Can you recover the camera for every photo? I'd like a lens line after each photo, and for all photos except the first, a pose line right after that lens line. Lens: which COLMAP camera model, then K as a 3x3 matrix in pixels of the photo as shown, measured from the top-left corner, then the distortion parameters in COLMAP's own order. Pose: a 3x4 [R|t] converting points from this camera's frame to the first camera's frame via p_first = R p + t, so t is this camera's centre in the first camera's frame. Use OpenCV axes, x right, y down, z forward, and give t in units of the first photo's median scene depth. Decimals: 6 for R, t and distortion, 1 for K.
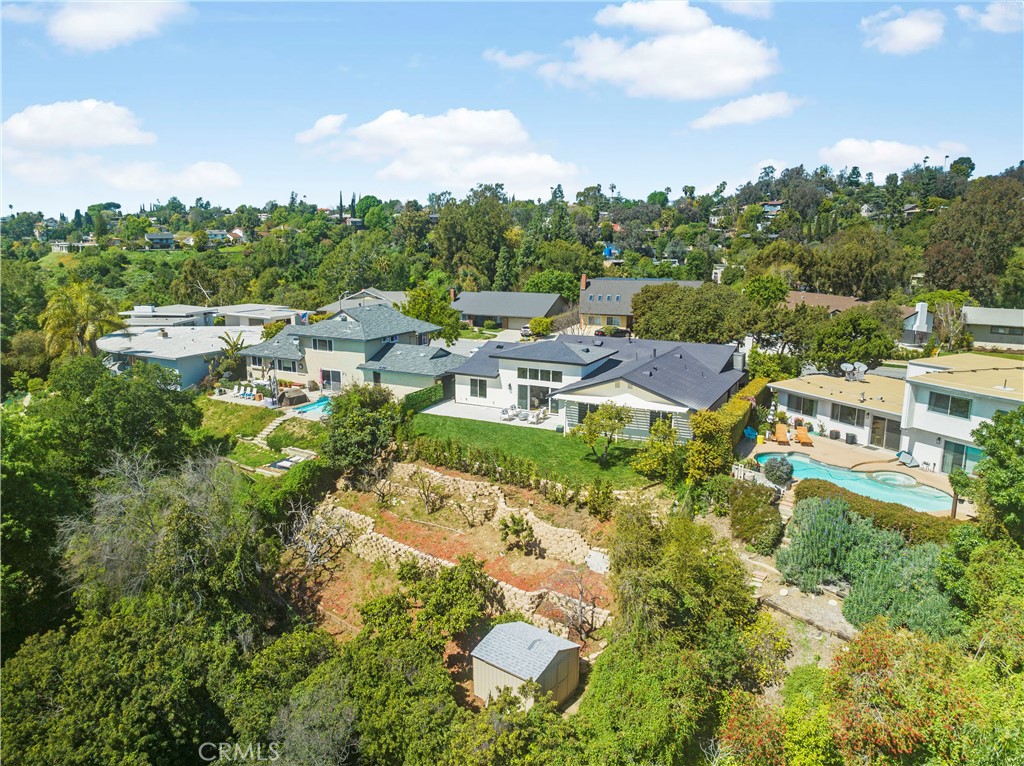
lens RADIAL K [[723.0, 0, 509.0], [0, 723.0, 382.2], [0, 0, 1]] dist [-0.035697, -0.006281]
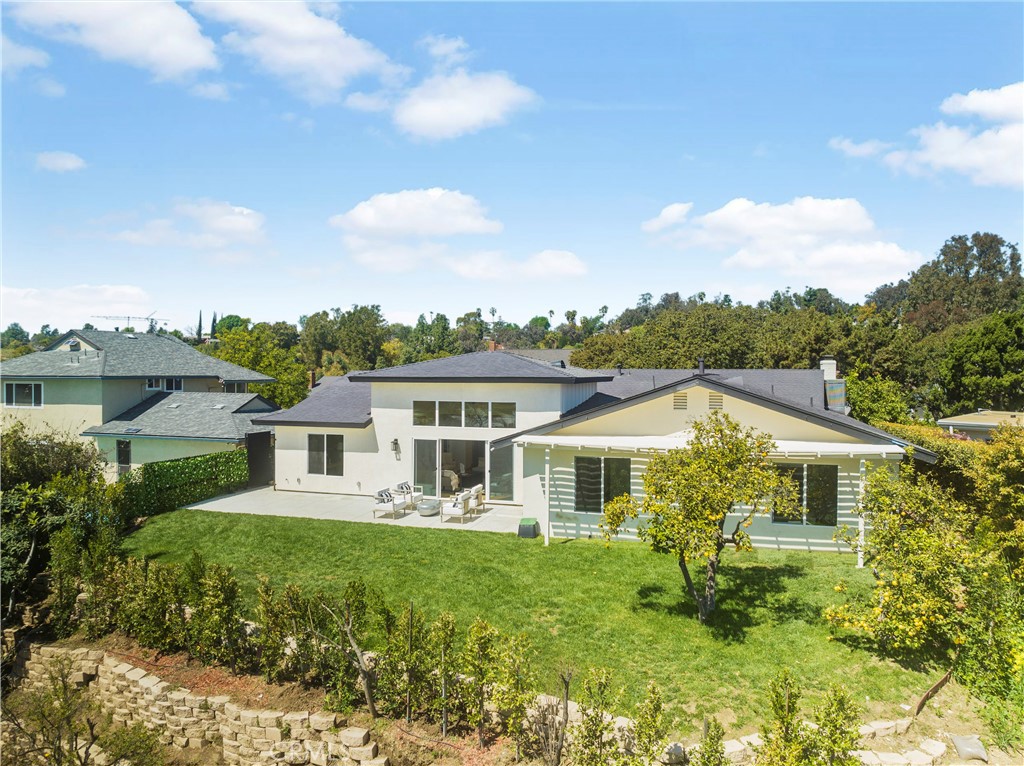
lens RADIAL K [[723.0, 0, 512.9], [0, 723.0, 383.7], [0, 0, 1]] dist [-0.035697, -0.006281]
pose [[0.984831, 0.000906, 0.173514, -0.004672], [0.031438, 0.982505, -0.183566, 0.050211], [-0.170645, 0.186236, 0.967572, 0.516830]]
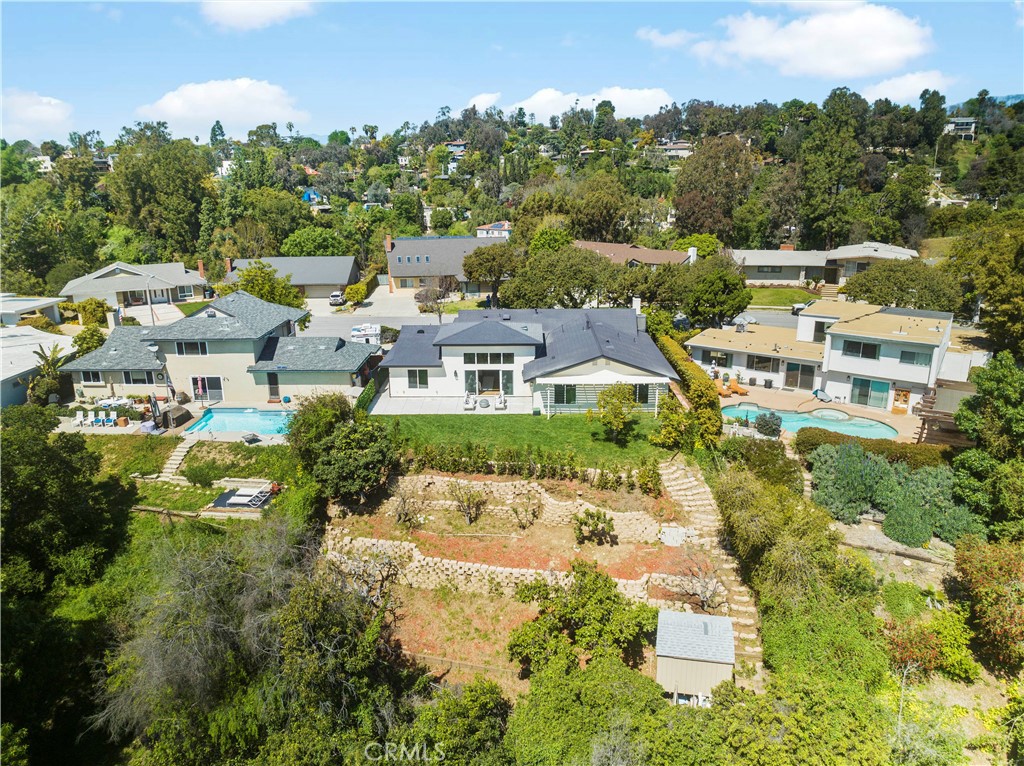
lens RADIAL K [[723.0, 0, 512.2], [0, 723.0, 381.5], [0, 0, 1]] dist [-0.035697, -0.006281]
pose [[0.894805, -0.135176, 0.425502, -0.325825], [0.099439, 0.989464, 0.105225, -0.073580], [-0.435242, -0.051844, 0.898819, 0.093589]]
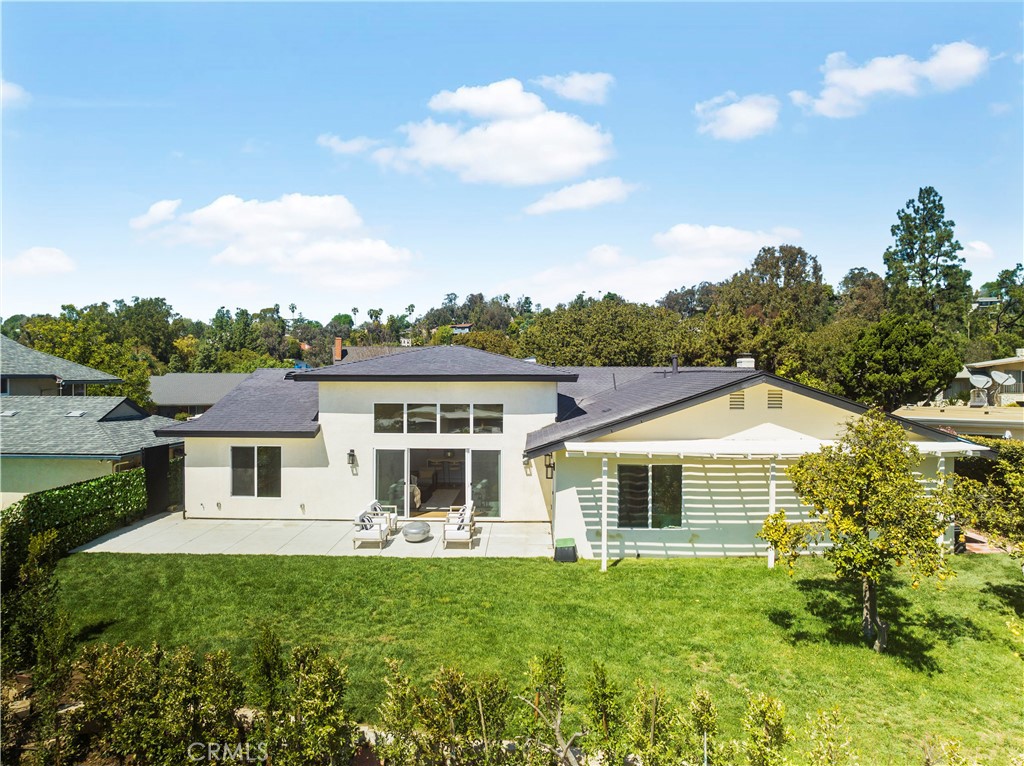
lens RADIAL K [[723.0, 0, 516.1], [0, 723.0, 372.3], [0, 0, 1]] dist [-0.035697, -0.006281]
pose [[0.896498, 0.002560, 0.443041, -0.083713], [0.086853, 0.979565, -0.181408, 0.035774], [-0.434452, 0.201111, 0.877955, 0.593789]]
